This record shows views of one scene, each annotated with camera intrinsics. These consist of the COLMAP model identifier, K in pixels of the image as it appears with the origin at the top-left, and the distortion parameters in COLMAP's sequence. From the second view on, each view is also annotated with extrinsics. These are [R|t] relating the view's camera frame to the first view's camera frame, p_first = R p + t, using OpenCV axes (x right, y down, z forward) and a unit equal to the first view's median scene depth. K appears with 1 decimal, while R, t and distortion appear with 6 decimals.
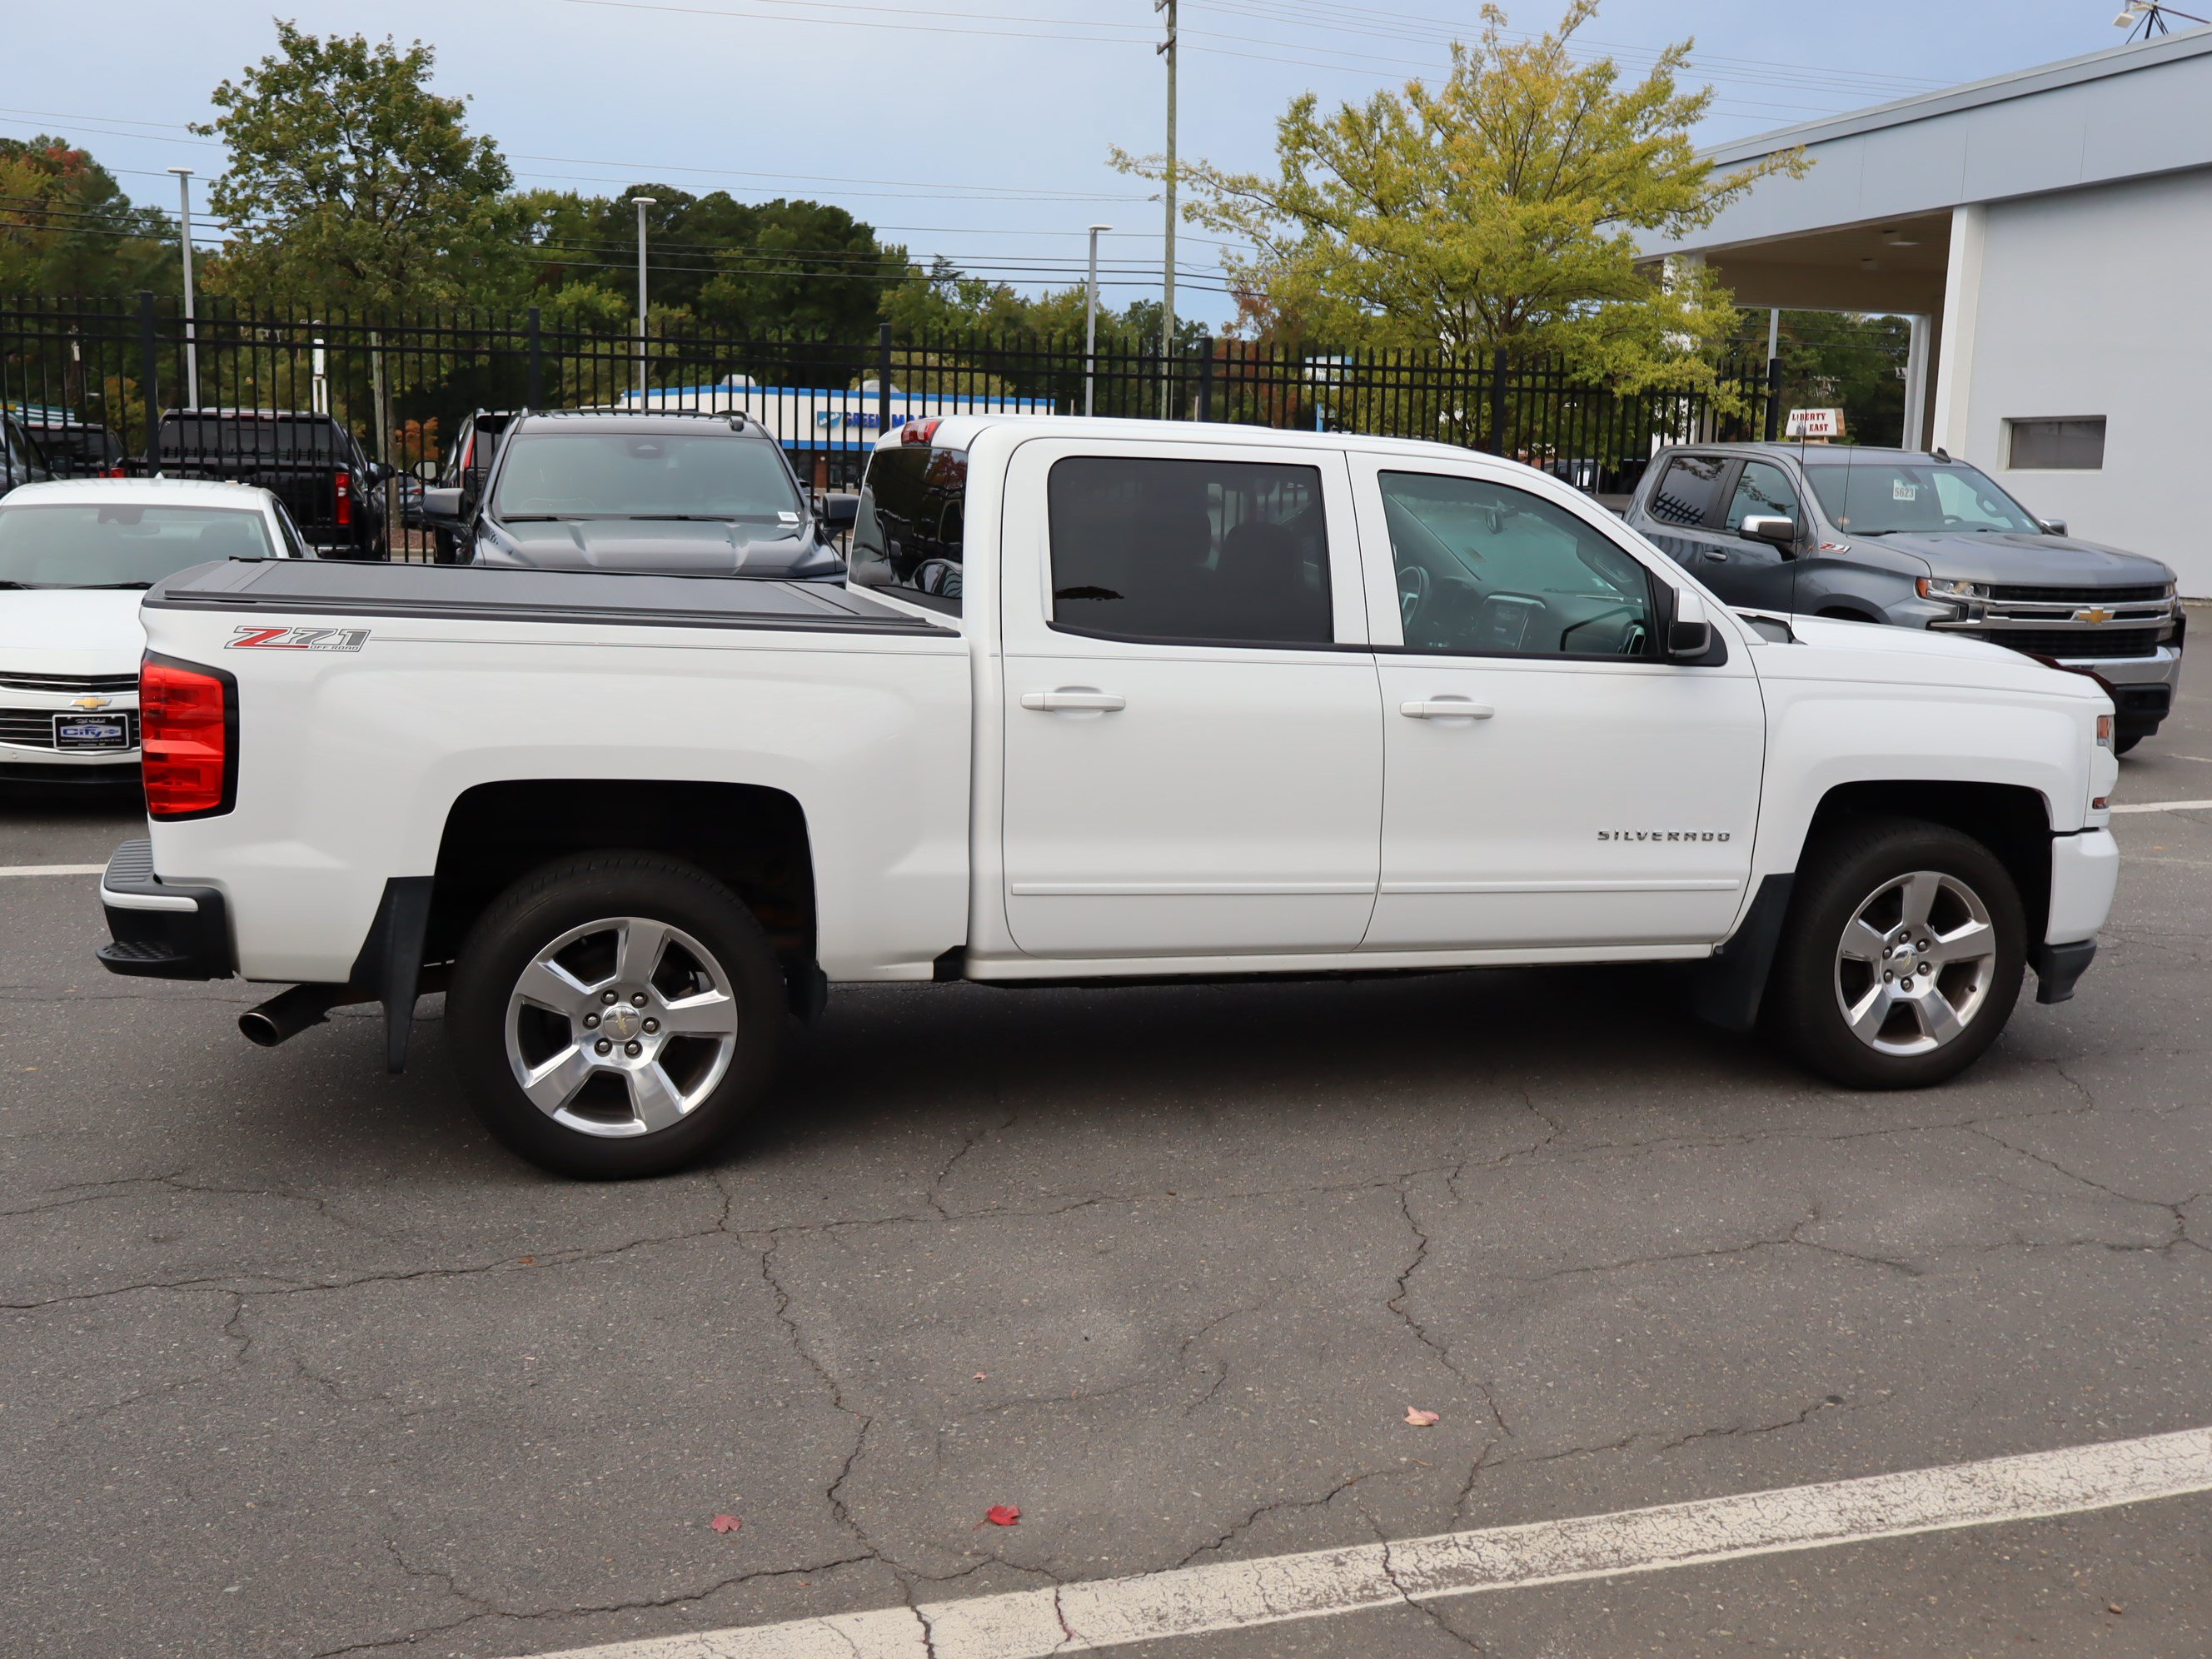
lens RADIAL K [[2162.9, 0, 1106.0], [0, 2162.9, 829.5], [0, 0, 1]] dist [0.024102, -0.011782]
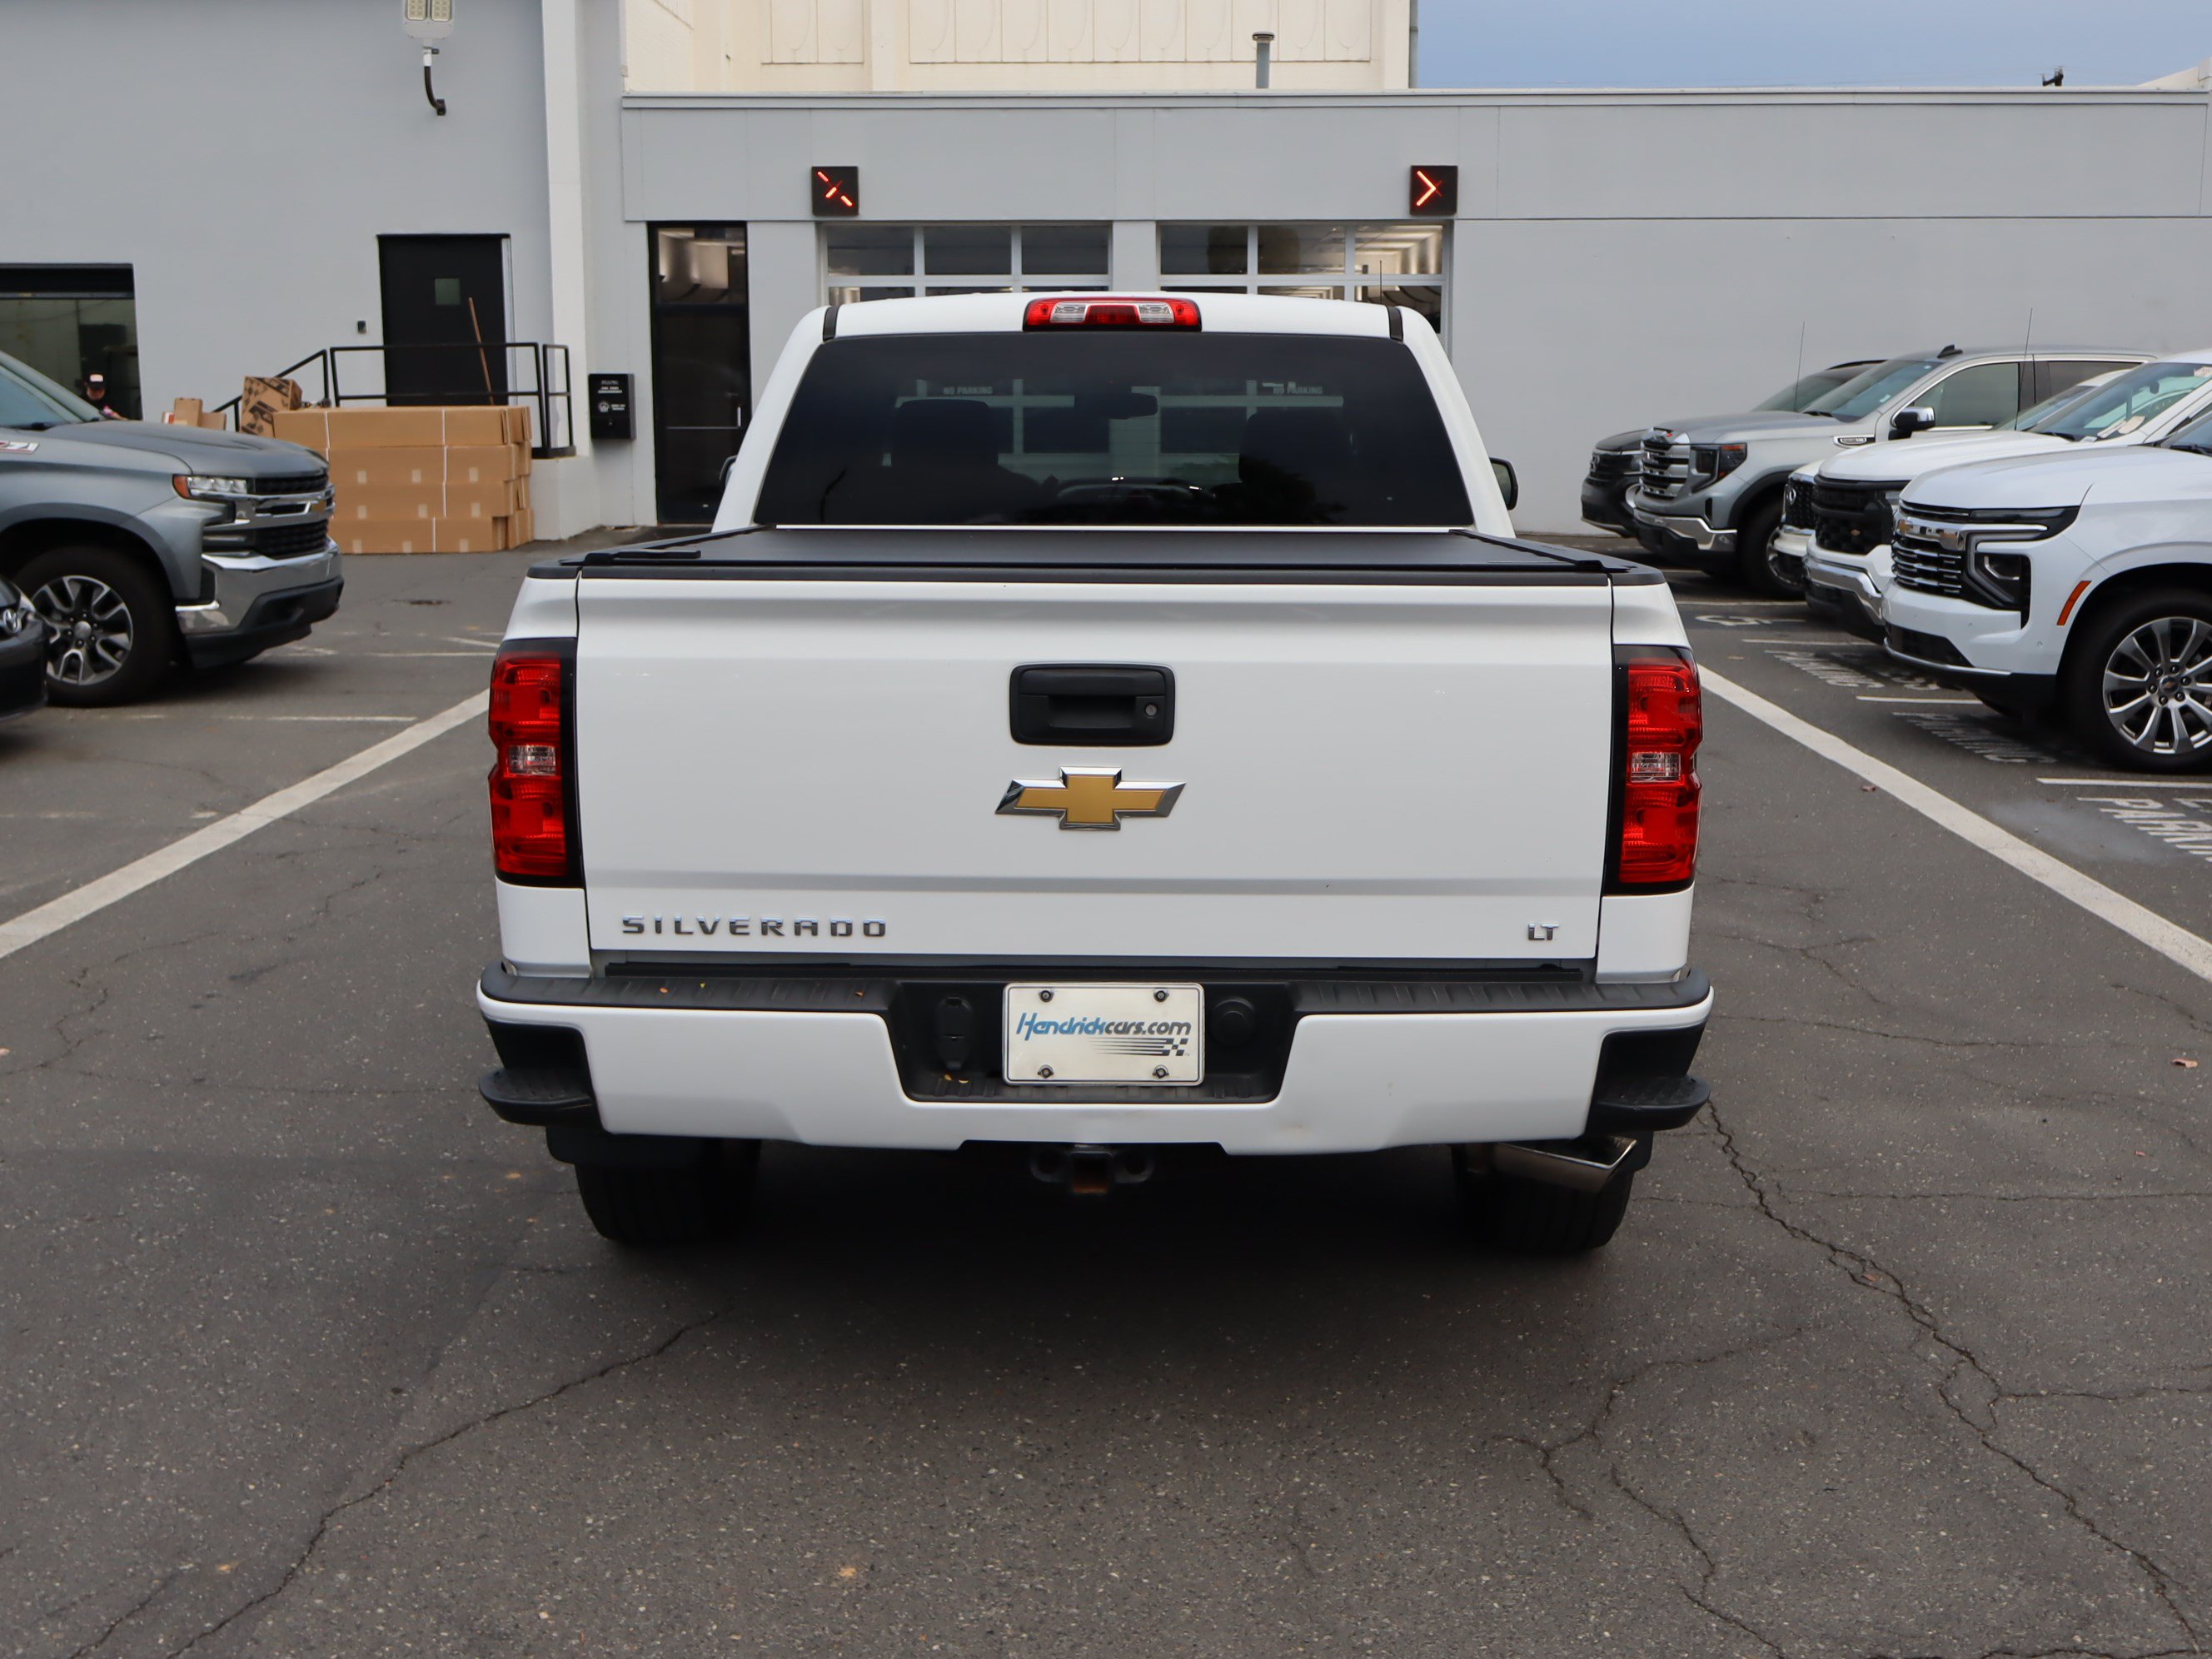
lens RADIAL K [[2562.8, 0, 1134.8], [0, 2562.8, 837.9], [0, 0, 1]] dist [-0.002322, 0.011265]
pose [[0.292244, -0.189964, 0.937287, -1.133808], [0.162103, 0.975731, 0.147212, -0.153132], [-0.942505, 0.108915, 0.315945, 0.823293]]
